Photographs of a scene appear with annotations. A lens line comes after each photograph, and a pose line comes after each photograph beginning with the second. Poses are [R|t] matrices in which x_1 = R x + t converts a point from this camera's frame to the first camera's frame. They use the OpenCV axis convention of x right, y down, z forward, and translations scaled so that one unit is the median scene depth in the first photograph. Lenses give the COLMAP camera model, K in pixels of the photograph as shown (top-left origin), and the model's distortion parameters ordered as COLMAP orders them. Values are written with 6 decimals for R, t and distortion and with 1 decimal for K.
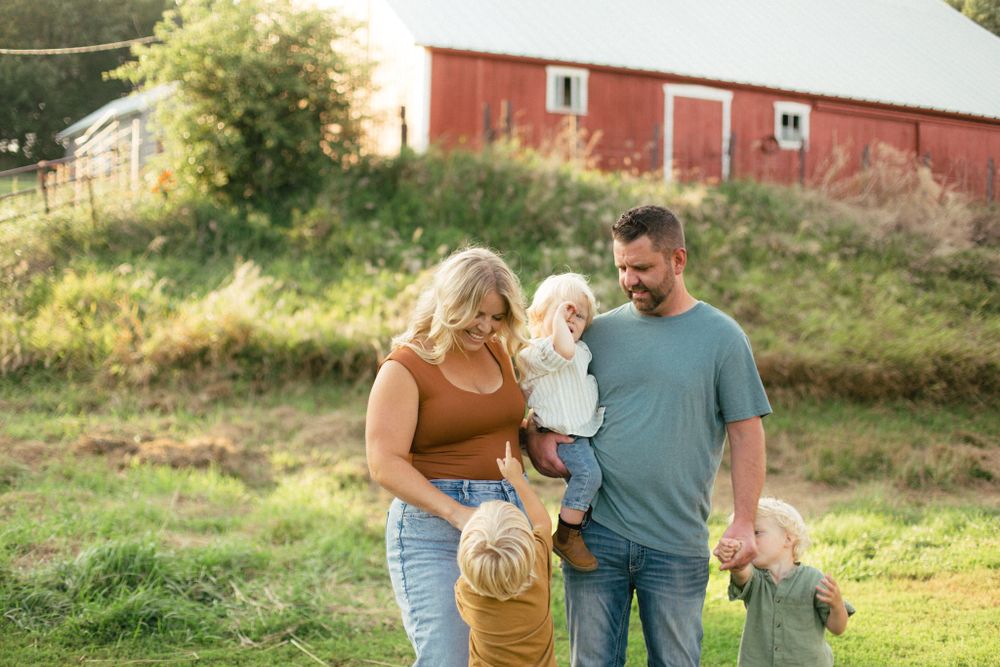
lens RADIAL K [[1400.8, 0, 500.0], [0, 1400.8, 333.5], [0, 0, 1]] dist [-0.102564, 0.021086]
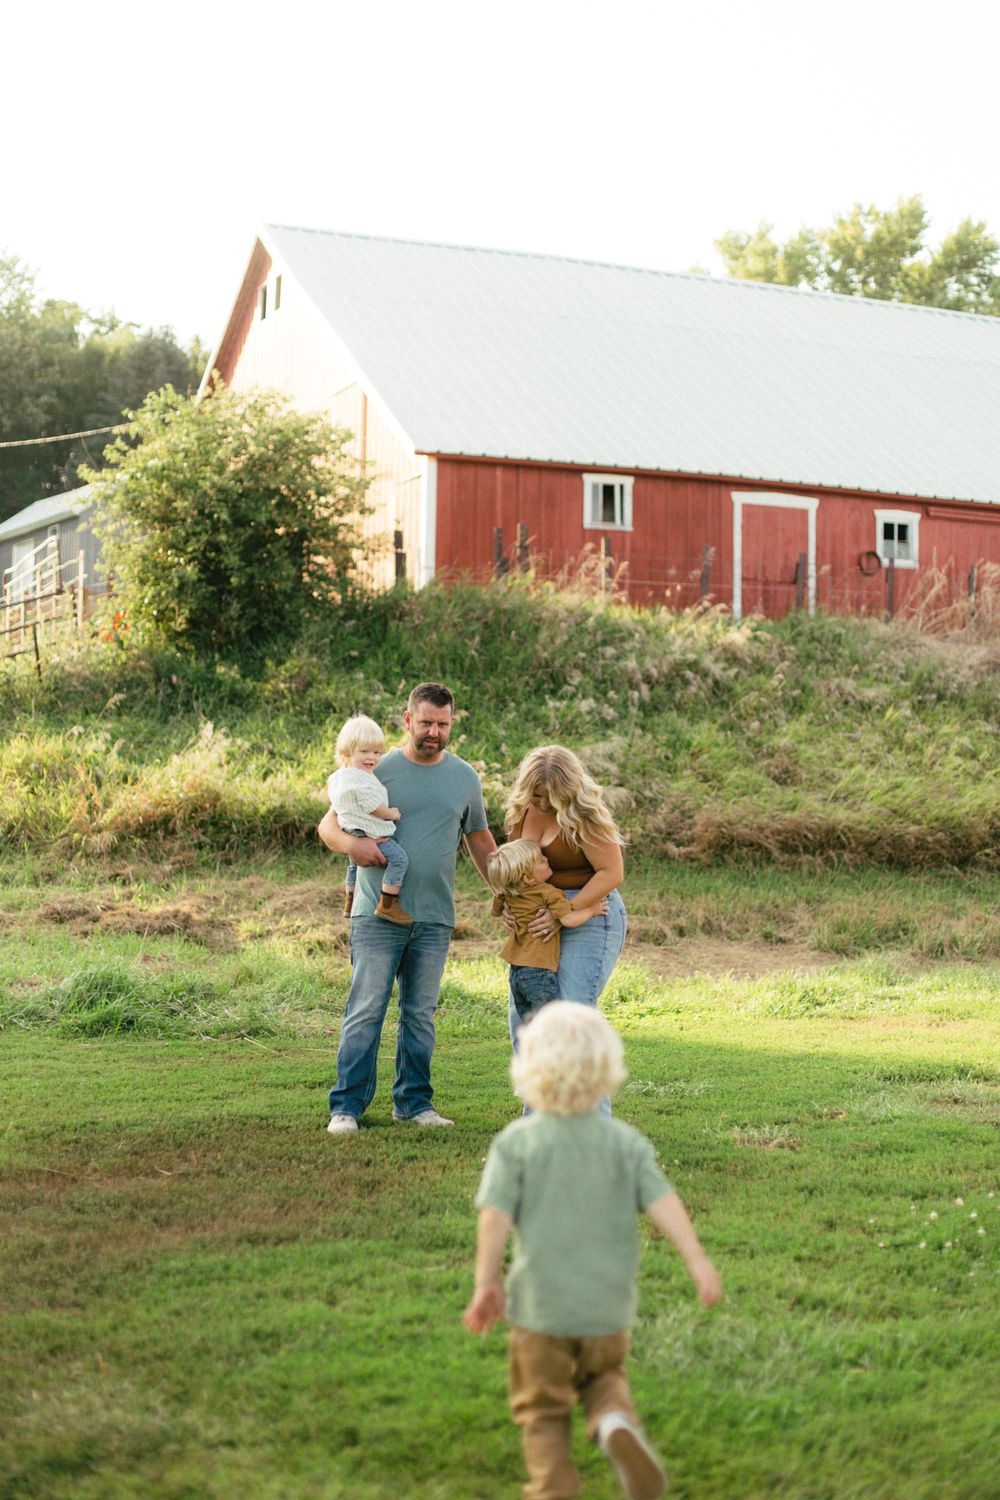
lens RADIAL K [[2204.1, 0, 500.0], [0, 2204.1, 750.0], [0, 0, 1]] dist [-0.177997, -0.012387]
pose [[0.998403, -0.013378, -0.054887, 0.077808], [0.011526, 0.999358, -0.033910, 0.016900], [0.055306, 0.033223, 0.997917, -0.387369]]
